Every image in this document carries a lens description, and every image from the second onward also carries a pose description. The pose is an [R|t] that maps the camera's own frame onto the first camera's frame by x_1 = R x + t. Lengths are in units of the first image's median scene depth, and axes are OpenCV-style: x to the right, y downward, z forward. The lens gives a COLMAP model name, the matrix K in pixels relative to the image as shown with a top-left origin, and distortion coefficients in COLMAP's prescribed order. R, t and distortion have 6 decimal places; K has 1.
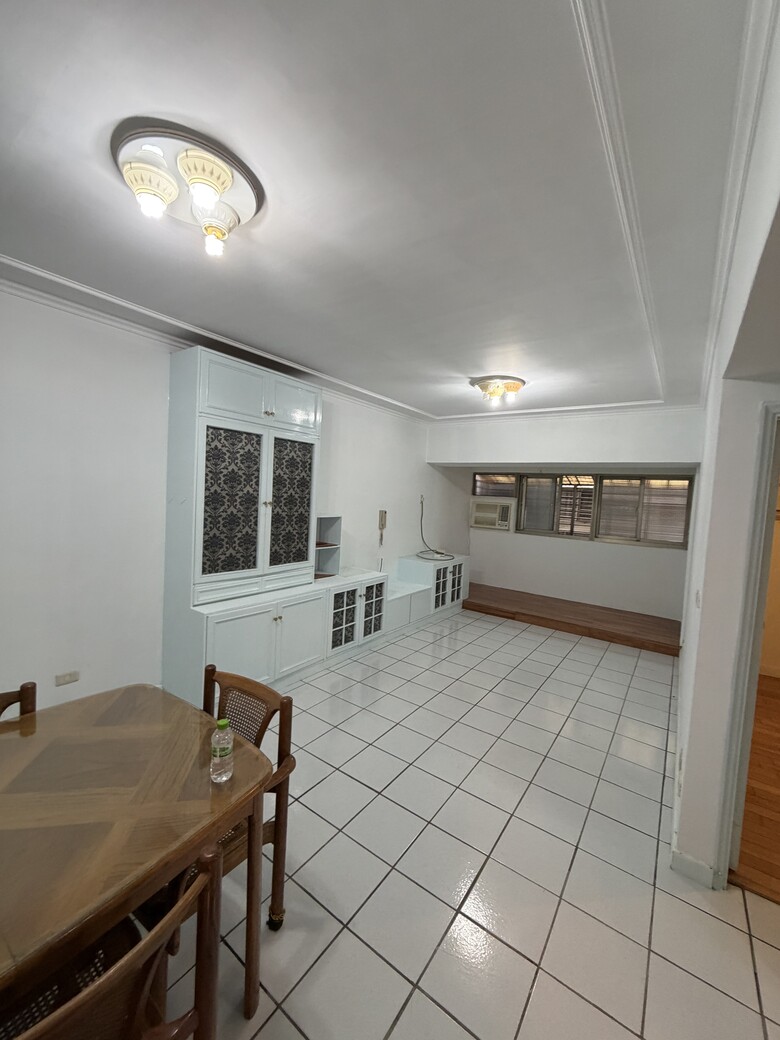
lens RADIAL K [[413.6, 0, 387.6], [0, 413.6, 508.7], [0, 0, 1]] dist [-0.008677, -0.000036]
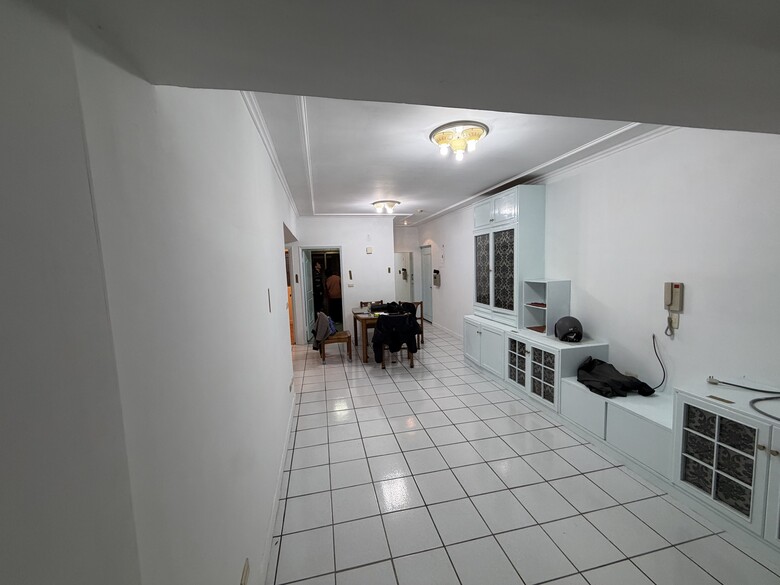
lens RADIAL K [[310.2, 0, 384.0], [0, 310.2, 294.7], [0, 0, 1]] dist [-0.008677, -0.000036]
pose [[-0.659283, 0.033625, -0.751143, 0.835427], [-0.038582, 0.996171, 0.078458, 0.002806], [0.750905, 0.080706, -0.655461, 1.251383]]
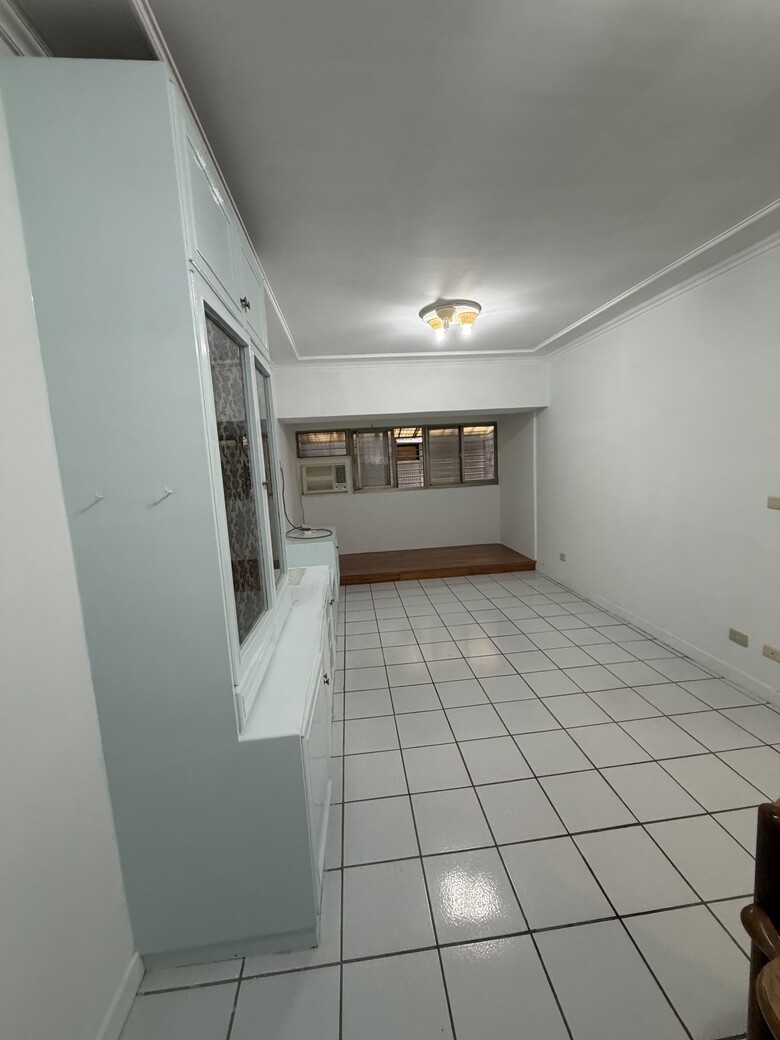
lens RADIAL K [[413.6, 0, 389.5], [0, 413.6, 513.9], [0, 0, 1]] dist [-0.008677, -0.000036]
pose [[0.742432, -0.179634, 0.645389, -0.417872], [0.118715, 0.983410, 0.137152, -0.025350], [-0.659319, -0.025208, 0.751440, 0.405159]]
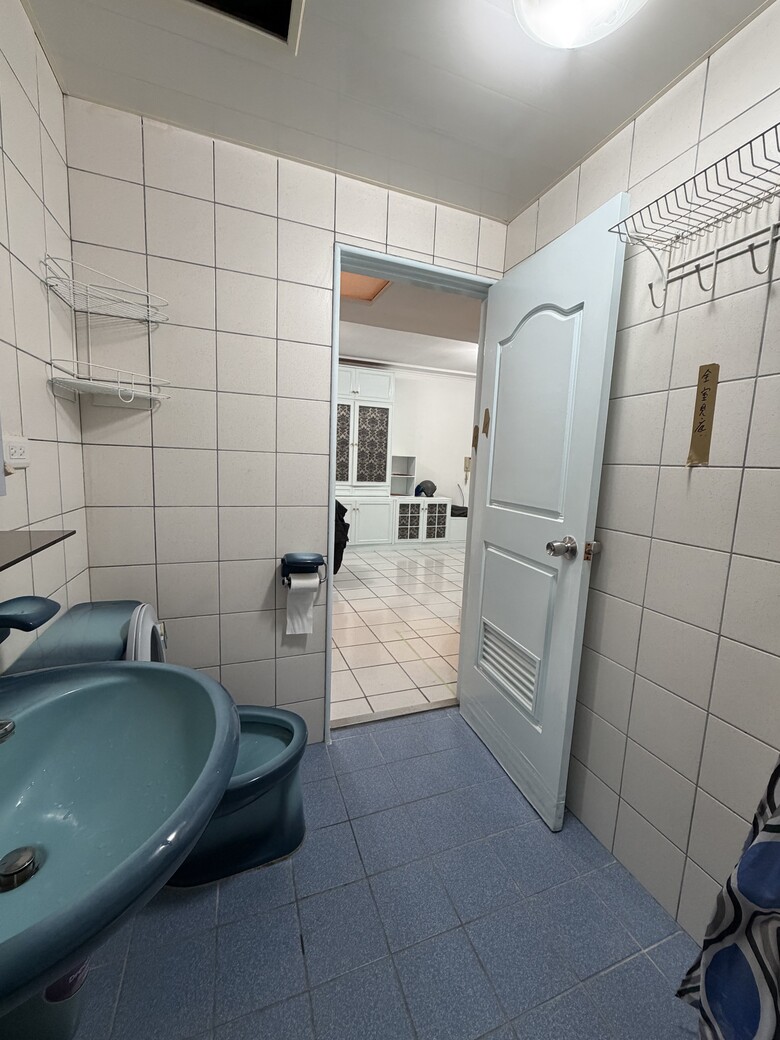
lens RADIAL K [[413.6, 0, 389.0], [0, 413.6, 512.4], [0, 0, 1]] dist [-0.008677, -0.000036]
pose [[0.837372, 0.053878, -0.543972, 0.646869], [-0.019460, 0.997438, 0.068836, 0.121710], [0.546287, -0.047056, 0.836275, -0.320651]]
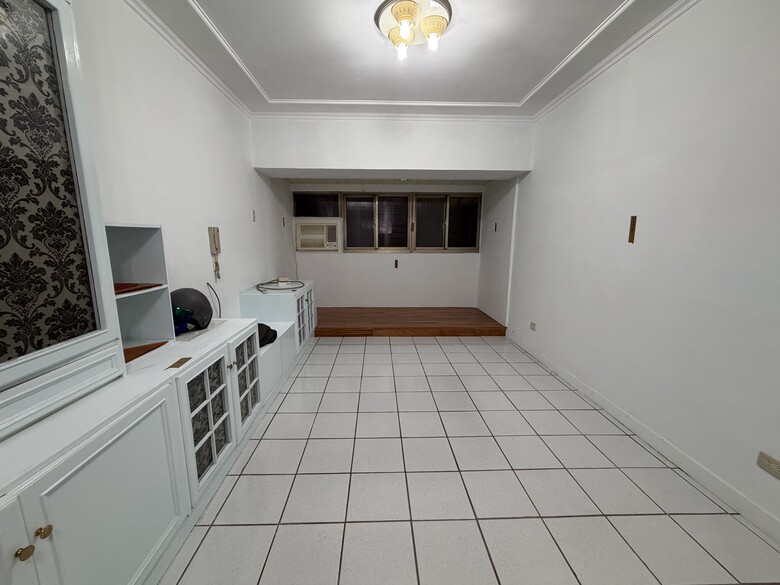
lens RADIAL K [[310.2, 0, 387.2], [0, 310.2, 293.8], [0, 0, 1]] dist [-0.008677, -0.000036]
pose [[0.791187, -0.155421, 0.591496, -0.131054], [0.059910, 0.982214, 0.177951, 0.049030], [-0.608633, -0.105356, 0.786426, 0.539949]]
